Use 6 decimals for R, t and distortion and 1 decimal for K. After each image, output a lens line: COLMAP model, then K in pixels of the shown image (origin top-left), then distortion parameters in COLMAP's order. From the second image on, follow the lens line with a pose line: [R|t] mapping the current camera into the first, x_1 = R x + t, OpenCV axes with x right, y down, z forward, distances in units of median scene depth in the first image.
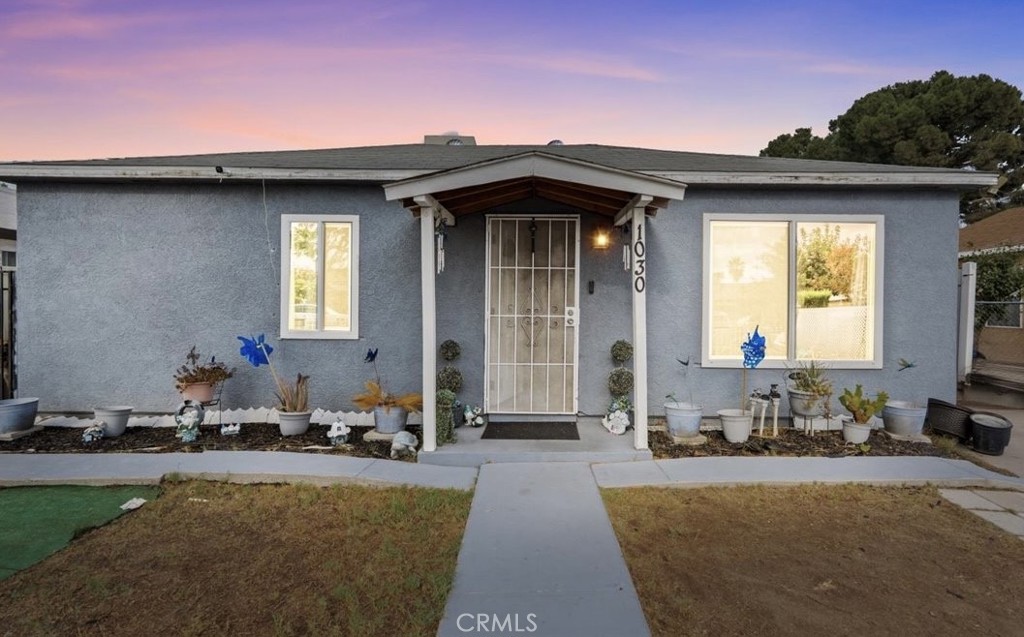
lens RADIAL K [[503.7, 0, 519.8], [0, 503.7, 312.1], [0, 0, 1]] dist [-0.004568, -0.000109]
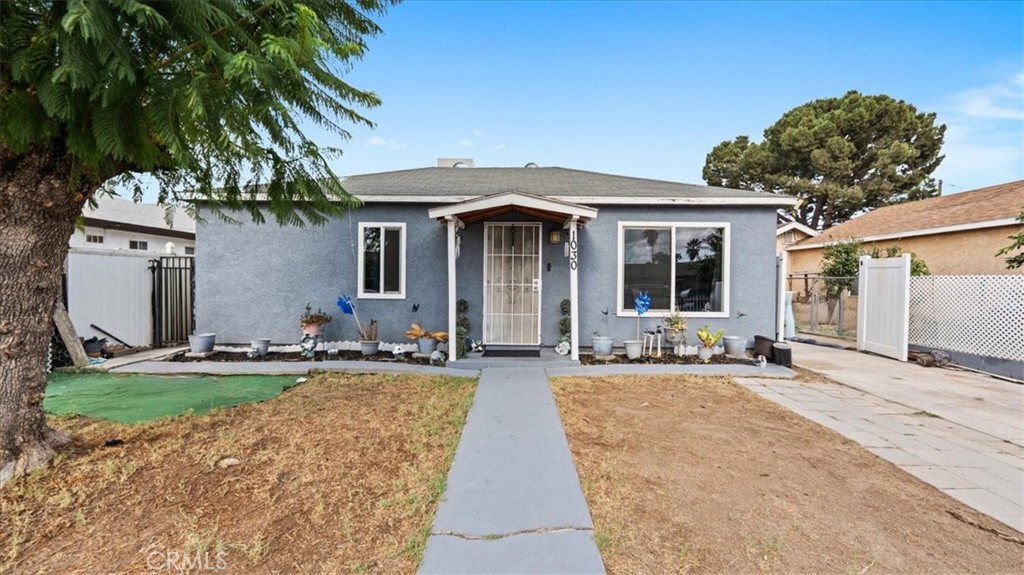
lens RADIAL K [[449.6, 0, 508.9], [0, 449.6, 290.5], [0, 0, 1]] dist [0.000656, 0.000112]
pose [[0.999993, -0.000030, 0.003849, 0.007459], [0.000029, 1.000000, 0.000285, 0.026590], [-0.003849, -0.000285, 0.999993, -0.463374]]
